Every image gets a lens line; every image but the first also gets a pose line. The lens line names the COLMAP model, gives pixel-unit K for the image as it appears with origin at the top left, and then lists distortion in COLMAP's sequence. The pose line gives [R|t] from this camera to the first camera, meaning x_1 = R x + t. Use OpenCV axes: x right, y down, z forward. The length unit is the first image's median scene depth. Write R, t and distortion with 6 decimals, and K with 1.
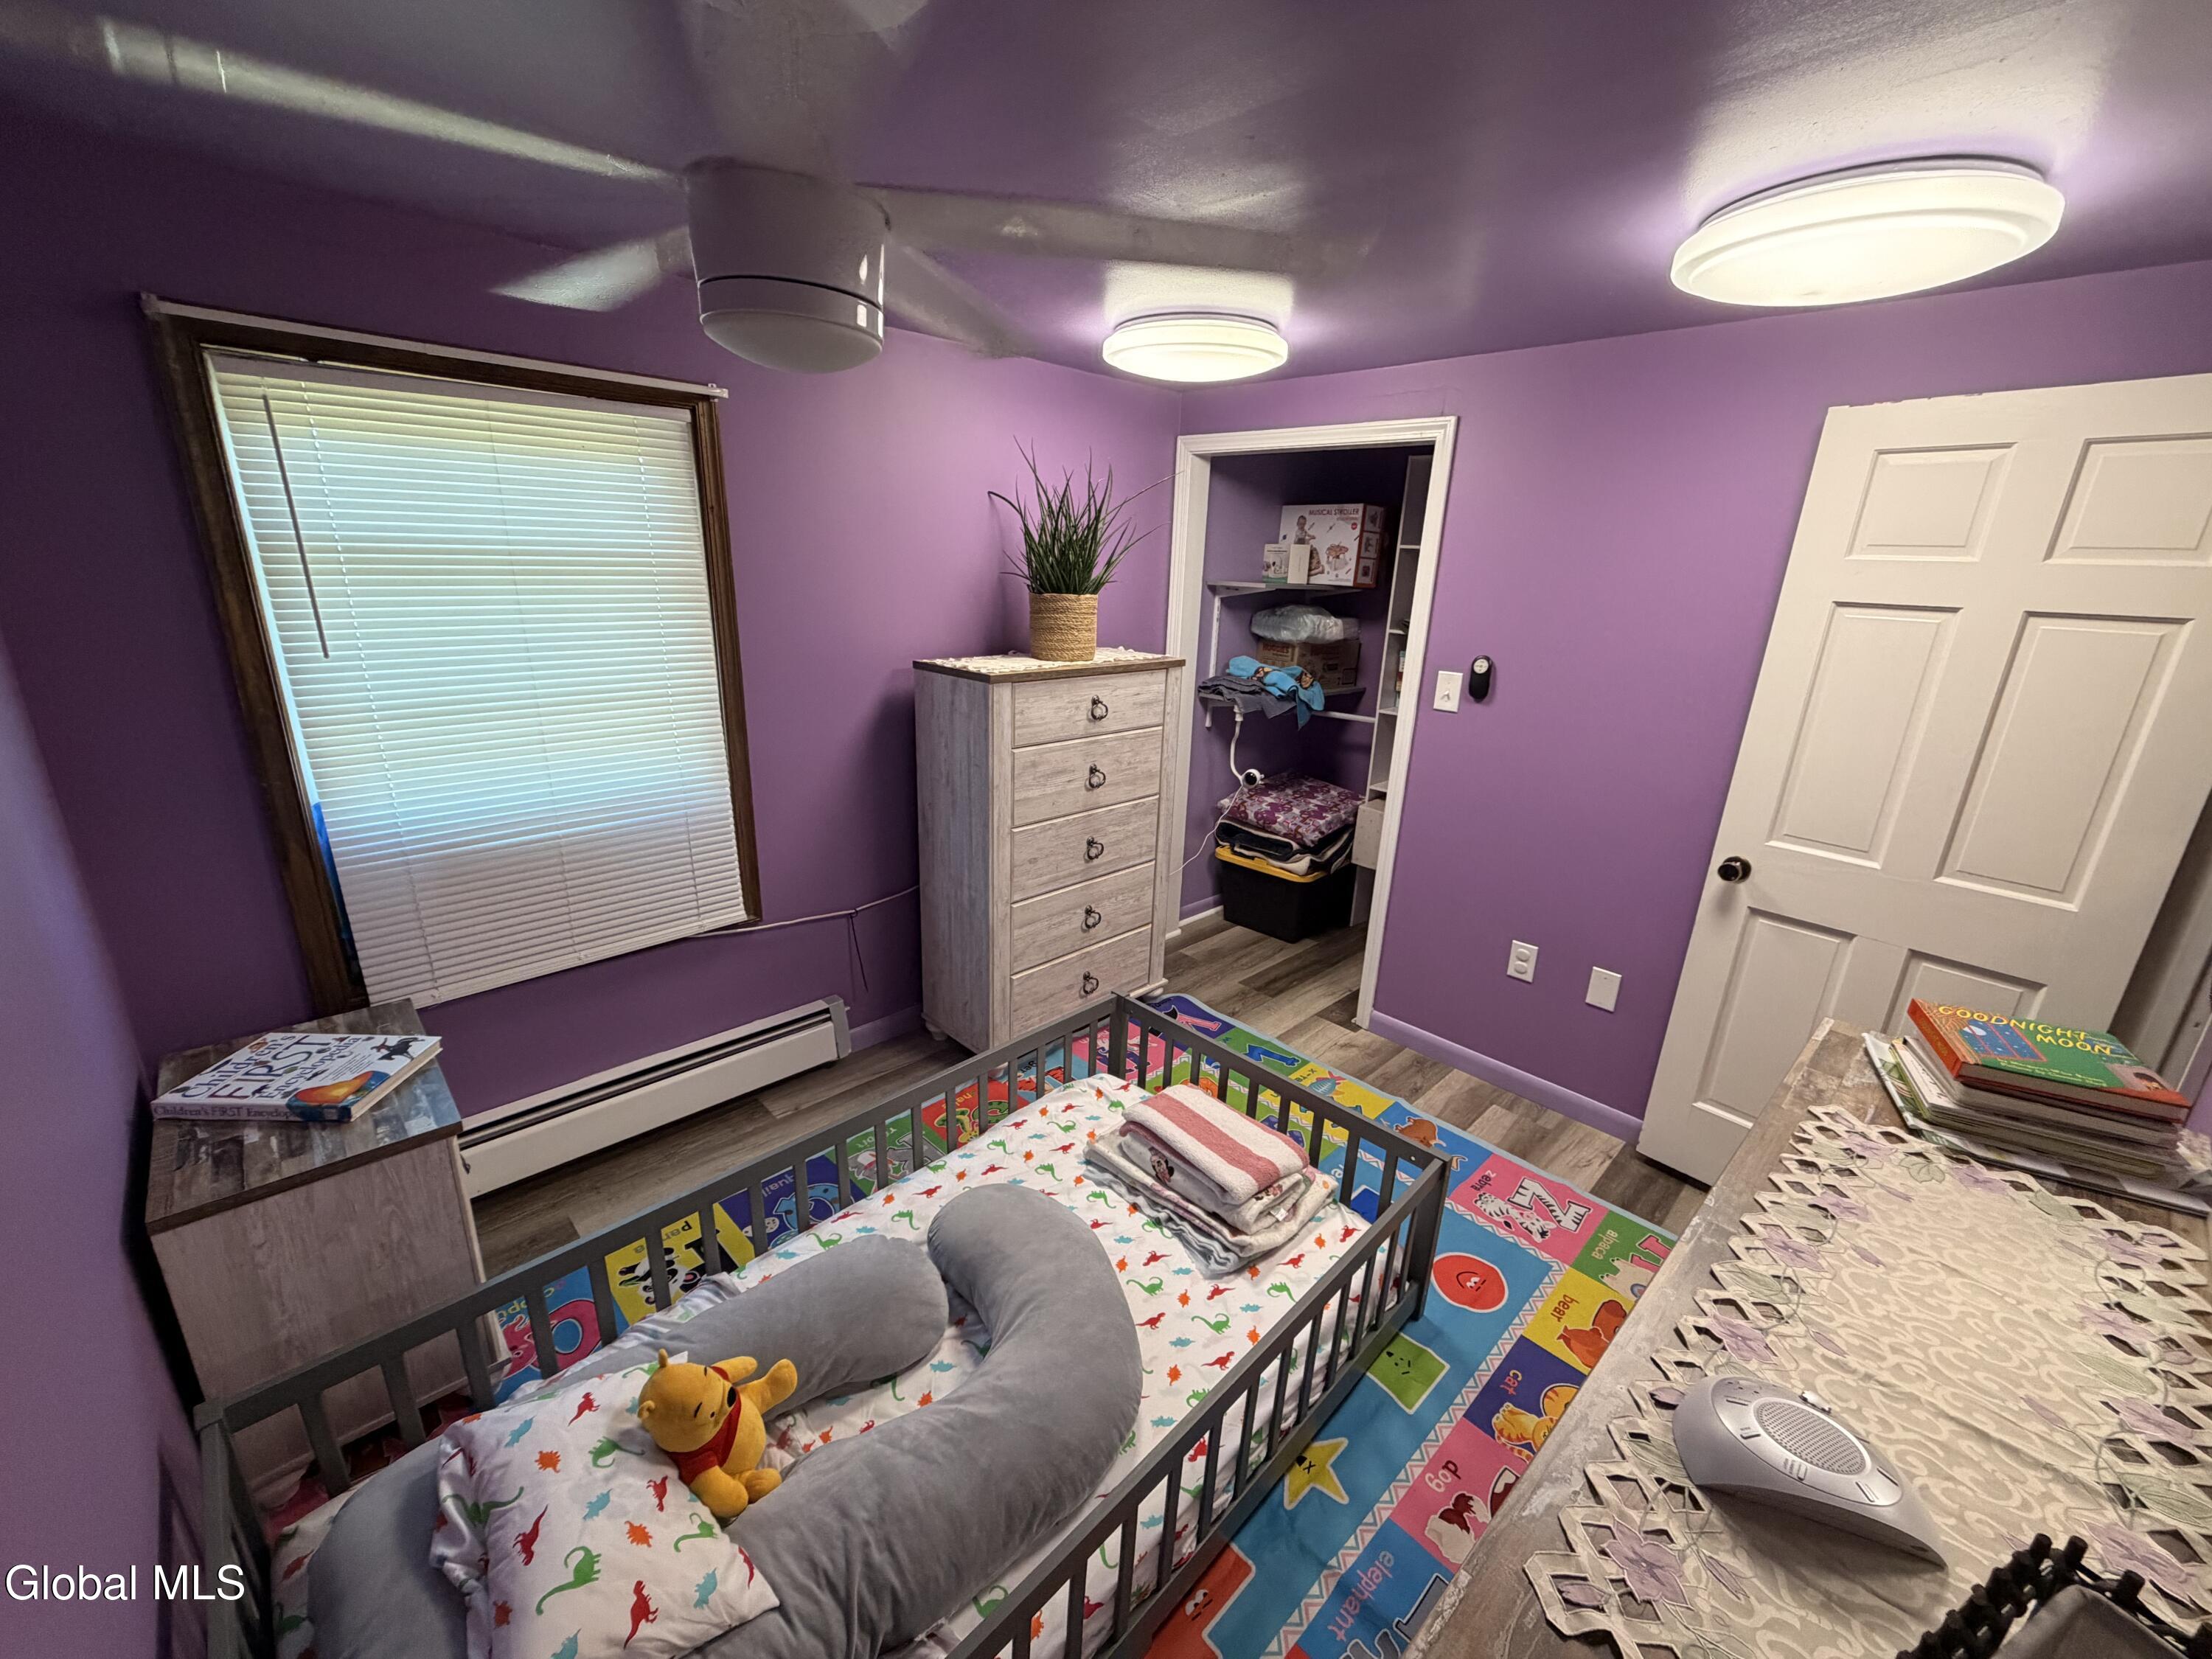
lens RADIAL K [[878.9, 0, 1097.9], [0, 878.9, 831.3], [0, 0, 1]] dist [0.000420, 0.000870]
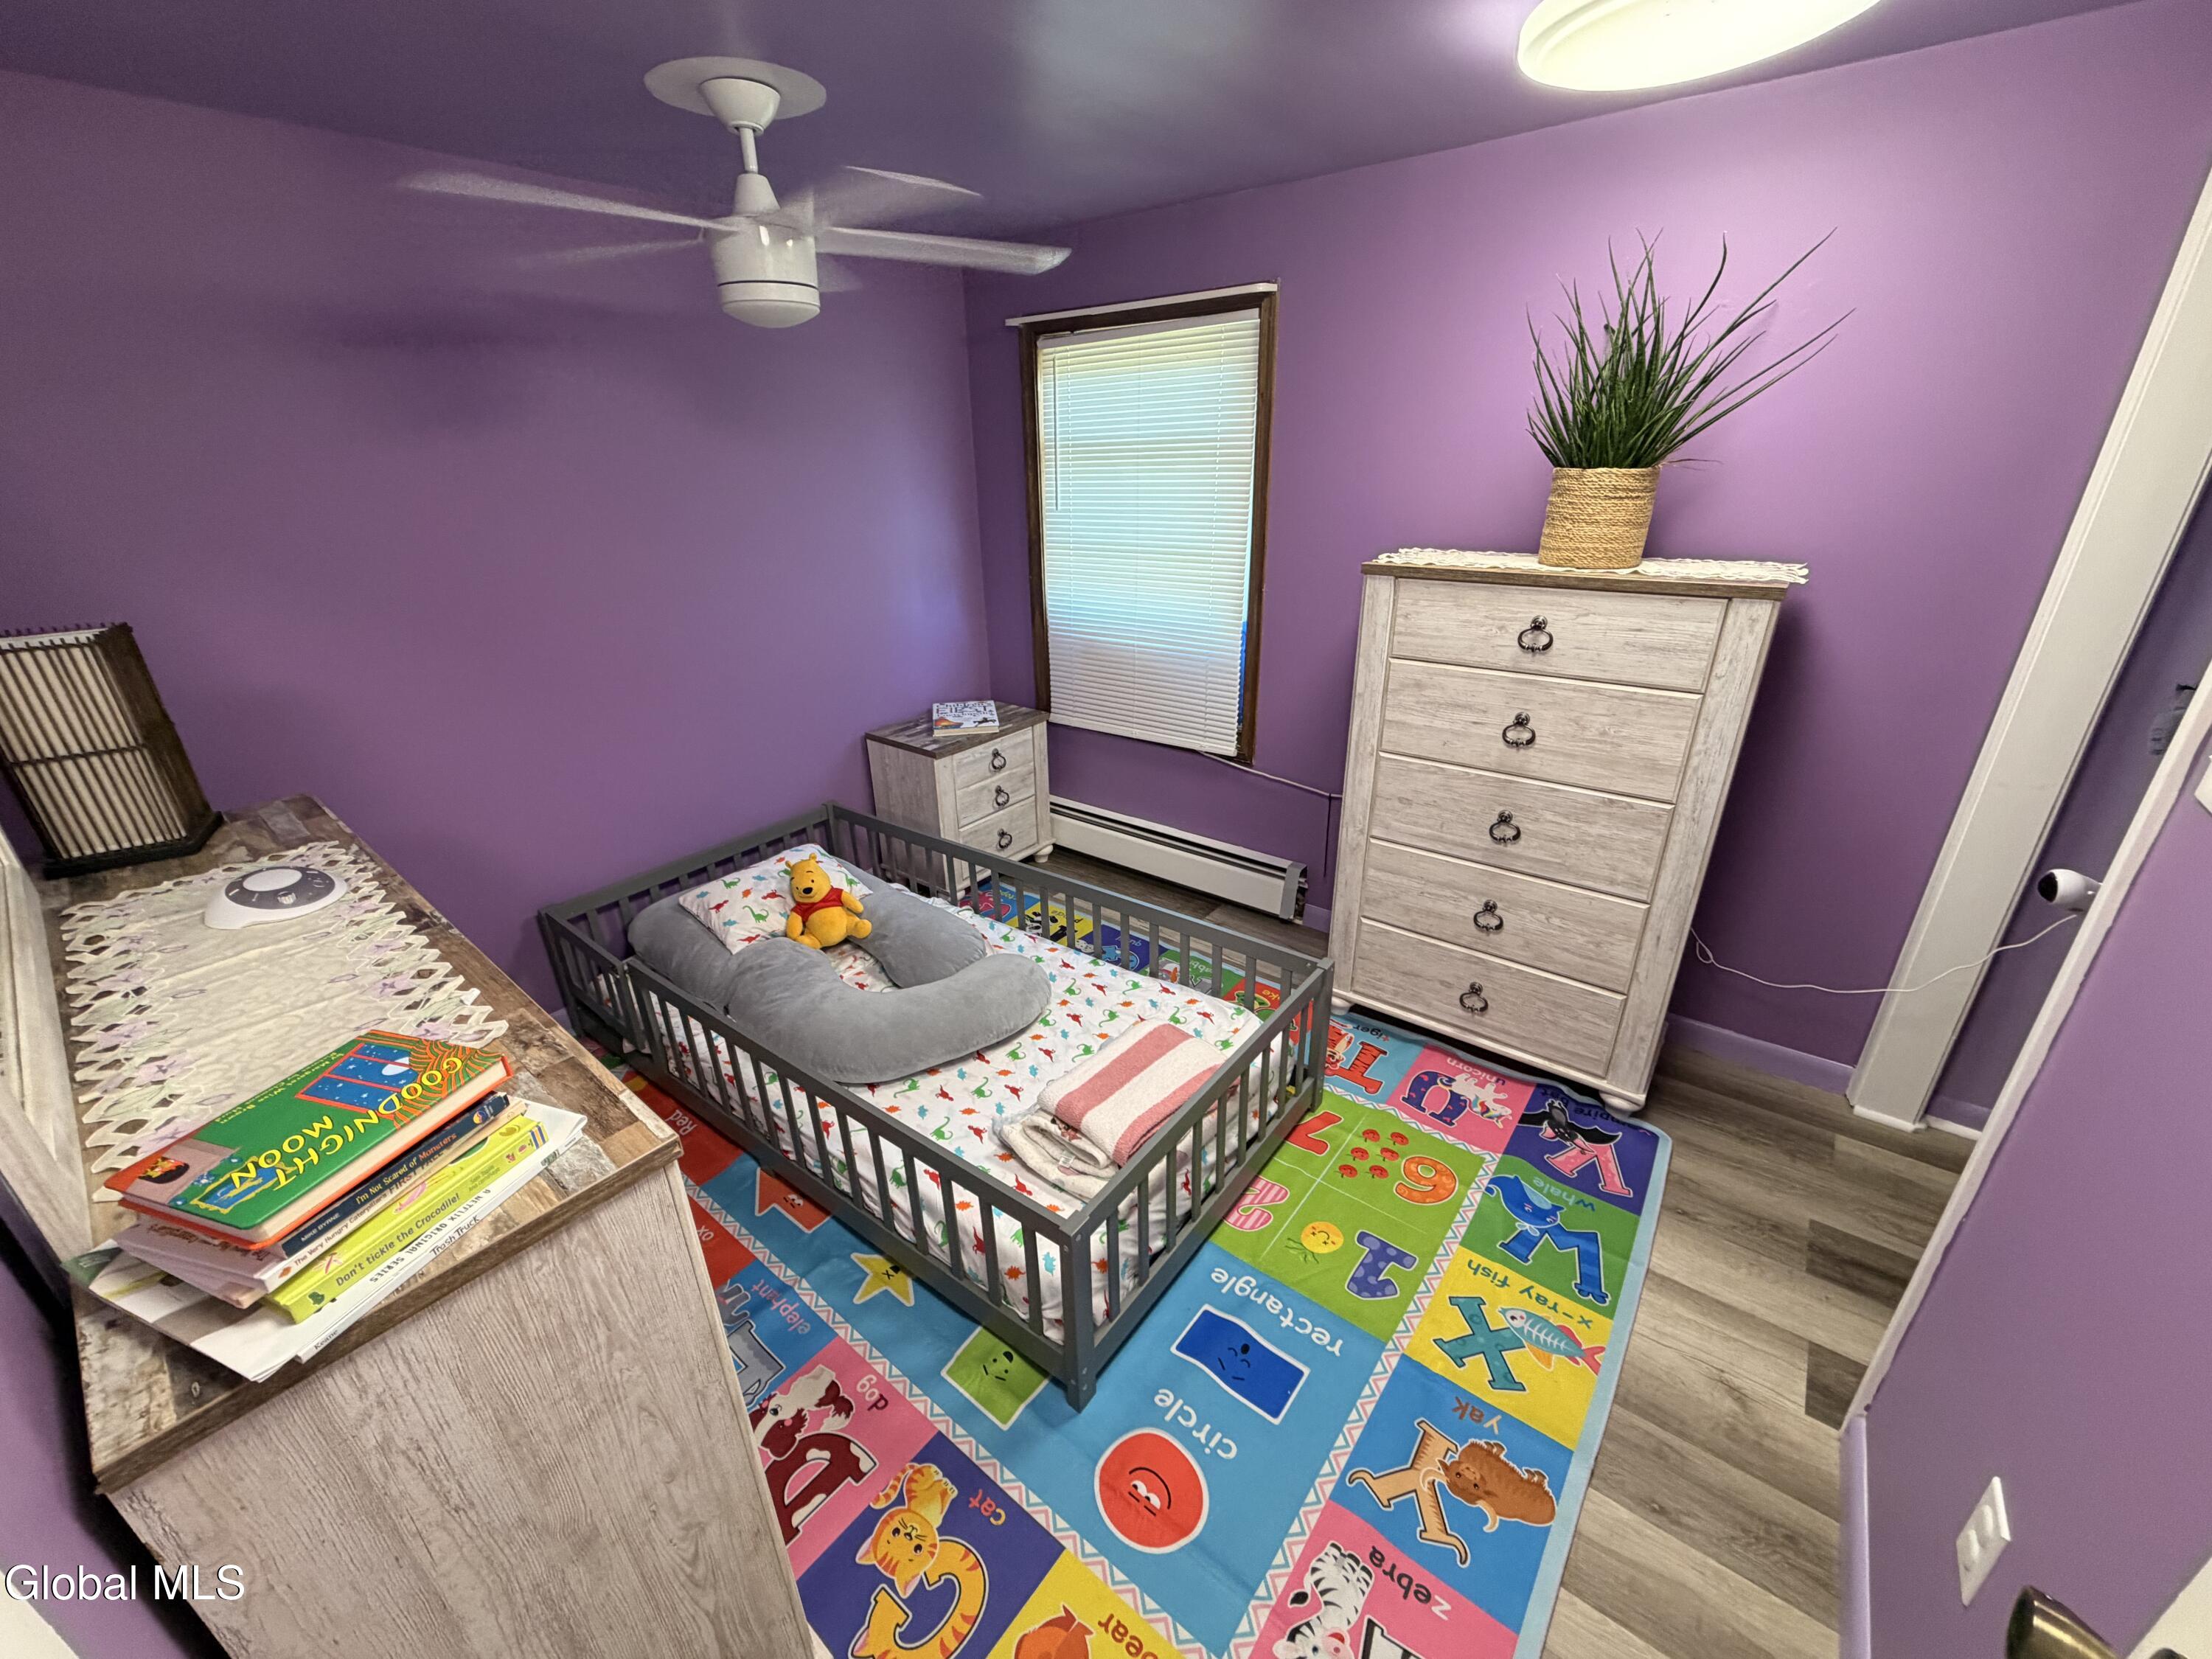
lens RADIAL K [[878.9, 0, 1098.9], [0, 878.9, 830.4], [0, 0, 1]] dist [0.000420, 0.000870]
pose [[0.134762, 0.357784, -0.924029, 0.928084], [-0.270259, 0.910451, 0.313112, -0.171964], [0.953310, 0.207532, 0.219389, 0.755471]]
